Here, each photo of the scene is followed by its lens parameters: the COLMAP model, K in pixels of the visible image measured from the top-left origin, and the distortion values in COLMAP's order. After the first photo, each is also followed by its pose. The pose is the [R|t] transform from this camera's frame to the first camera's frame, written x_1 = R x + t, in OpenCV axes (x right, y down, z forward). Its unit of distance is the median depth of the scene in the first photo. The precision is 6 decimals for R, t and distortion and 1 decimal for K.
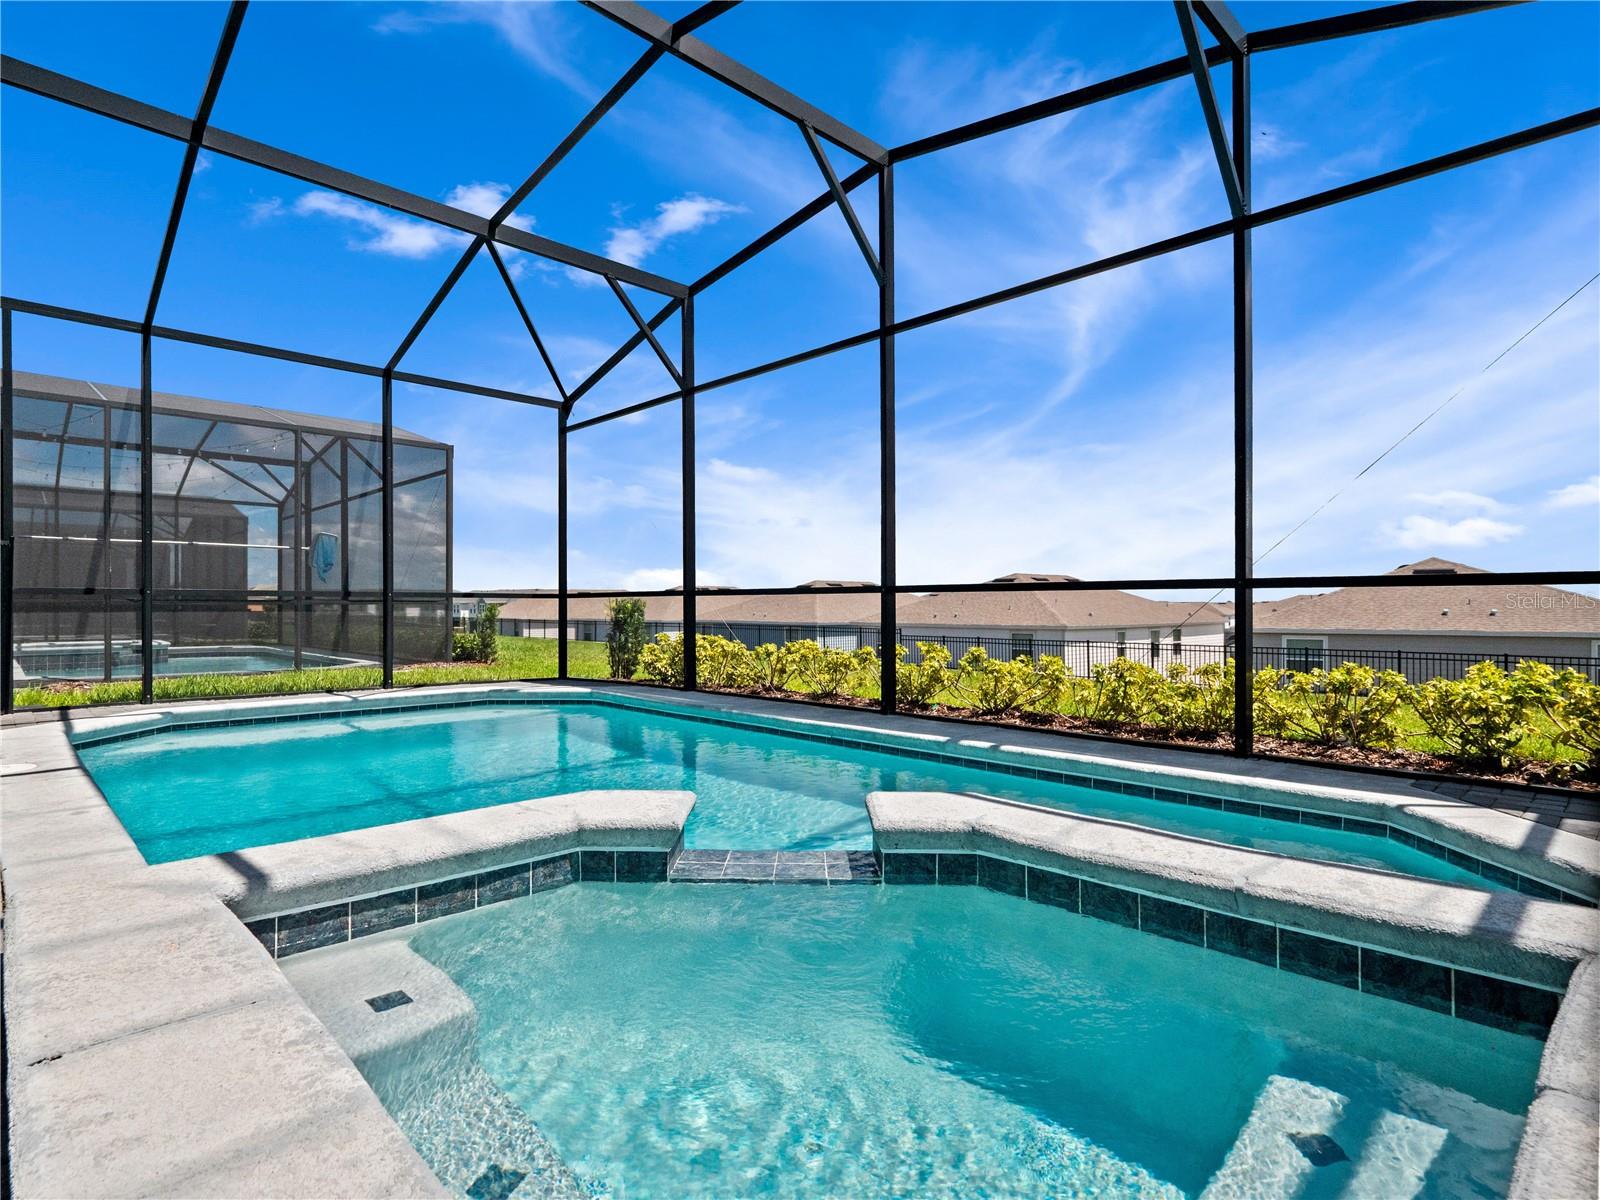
lens RADIAL K [[842.4, 0, 809.3], [0, 842.4, 601.0], [0, 0, 1]] dist [-0.000017, -0.000115]
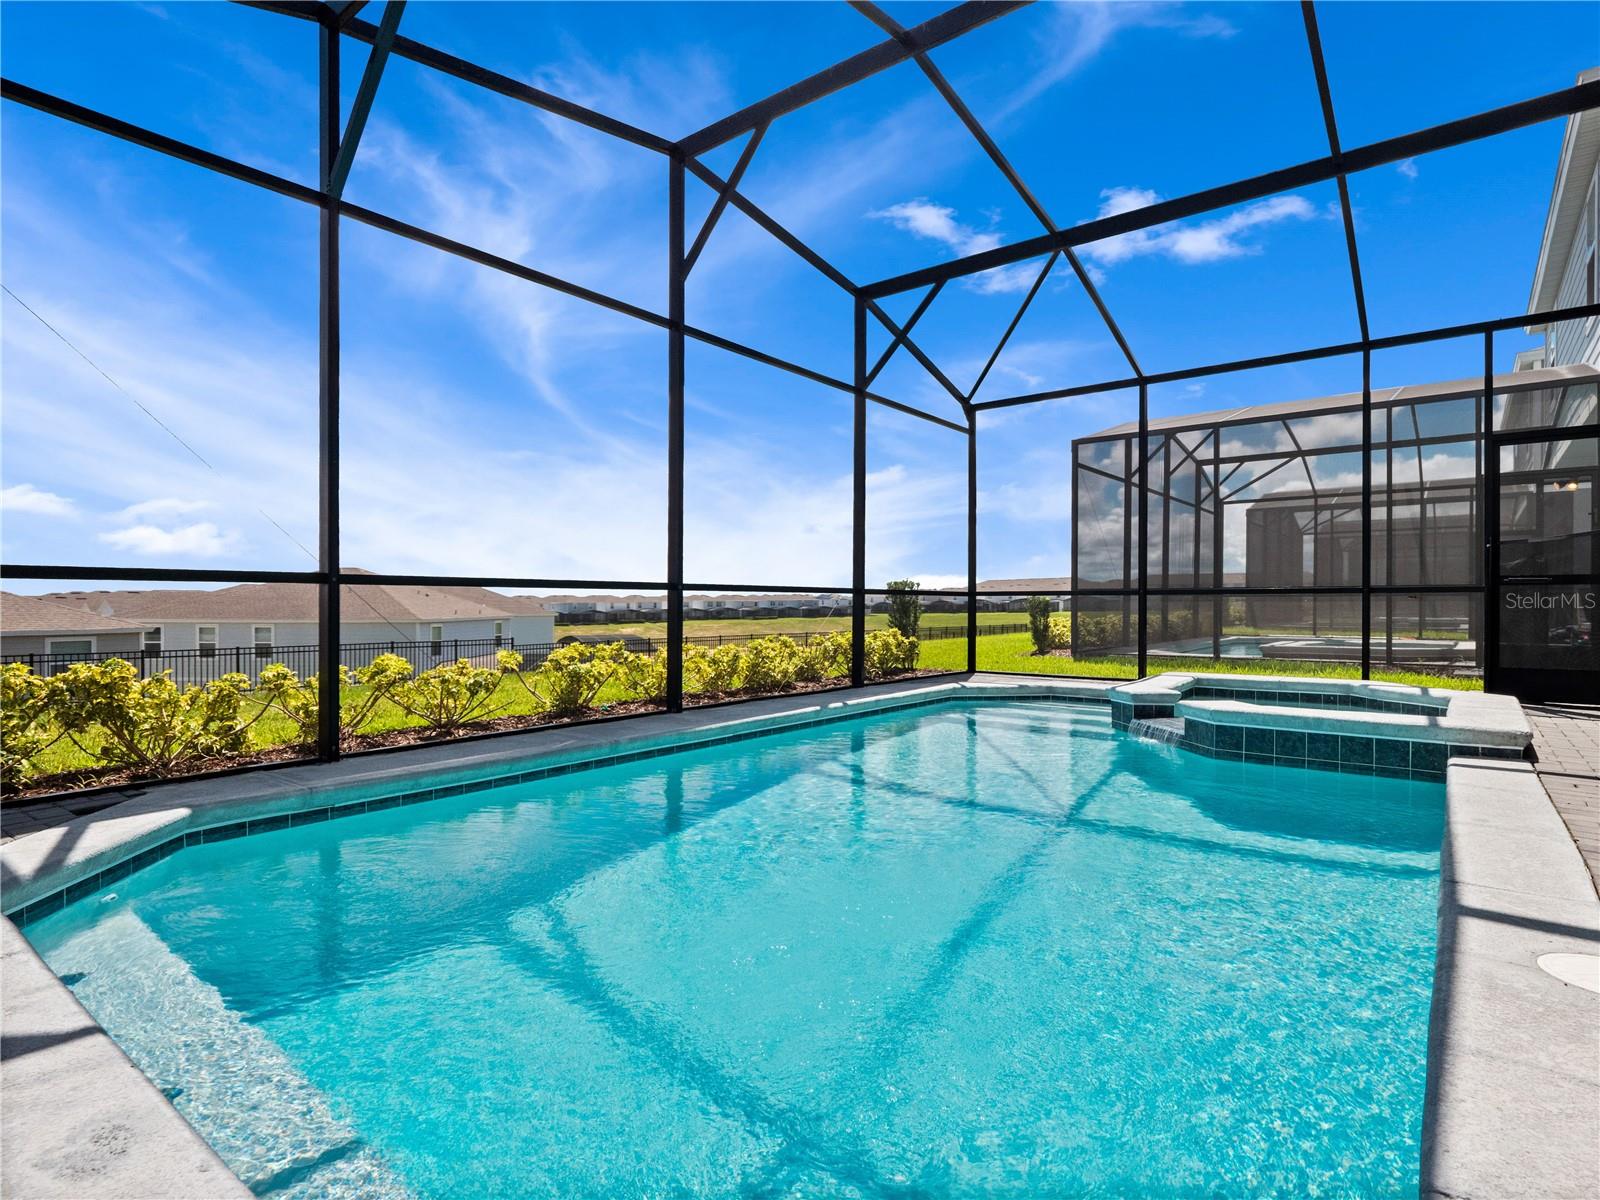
lens RADIAL K [[842.4, 0, 809.4], [0, 842.4, 603.8], [0, 0, 1]] dist [-0.000017, -0.000115]
pose [[-0.135151, 0.000236, 0.990825, -0.761482], [-0.006136, 0.999981, -0.001075, 0.005427], [-0.990806, -0.006225, -0.135147, 0.816346]]
